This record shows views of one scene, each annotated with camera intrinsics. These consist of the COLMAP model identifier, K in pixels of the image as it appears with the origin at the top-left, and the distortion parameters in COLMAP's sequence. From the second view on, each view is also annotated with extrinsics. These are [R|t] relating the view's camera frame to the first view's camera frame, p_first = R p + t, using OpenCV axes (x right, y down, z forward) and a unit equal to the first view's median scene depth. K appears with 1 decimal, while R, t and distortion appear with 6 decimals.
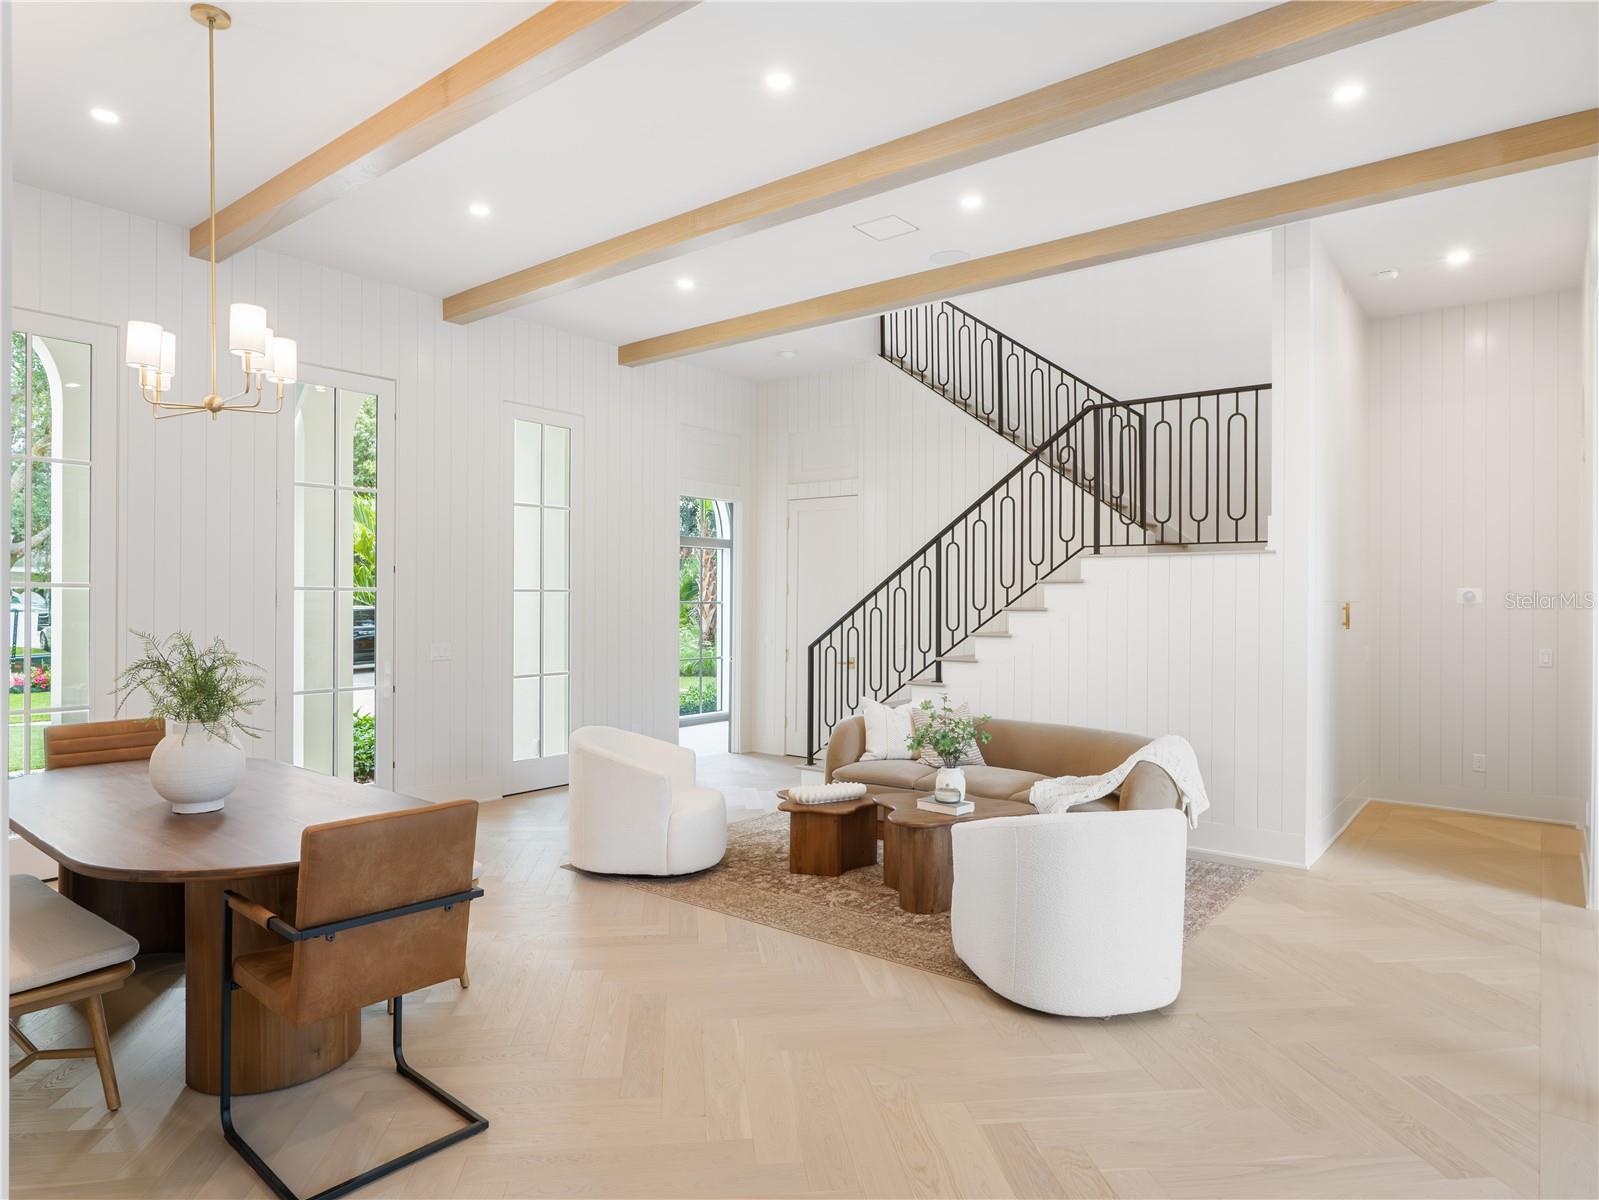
lens RADIAL K [[970.1, 0, 791.6], [0, 970.1, 600.6], [0, 0, 1]] dist [-0.000749, 0.013027]
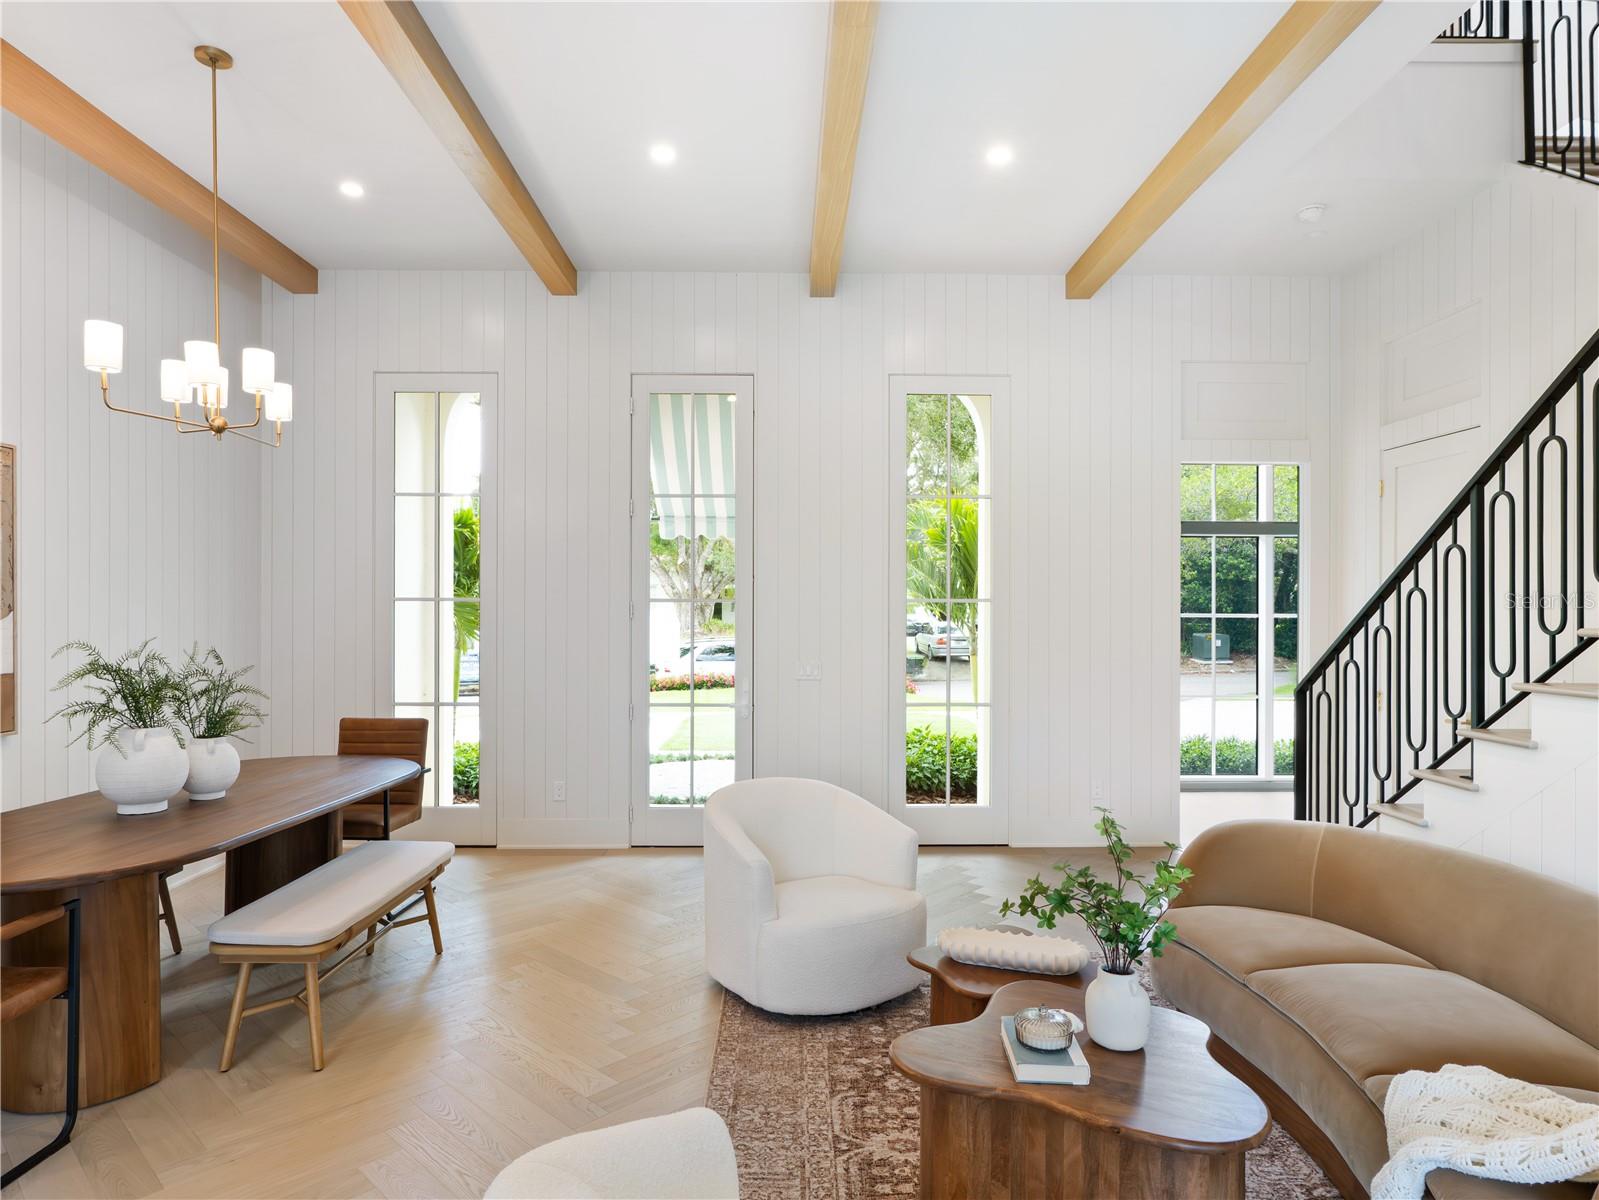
lens RADIAL K [[970.1, 0, 797.8], [0, 970.1, 597.8], [0, 0, 1]] dist [-0.000749, 0.013027]
pose [[0.637997, -0.007886, -0.769998, 0.322215], [-0.000558, 0.999943, -0.010702, -0.002781], [0.770038, 0.007258, 0.637956, 0.431685]]
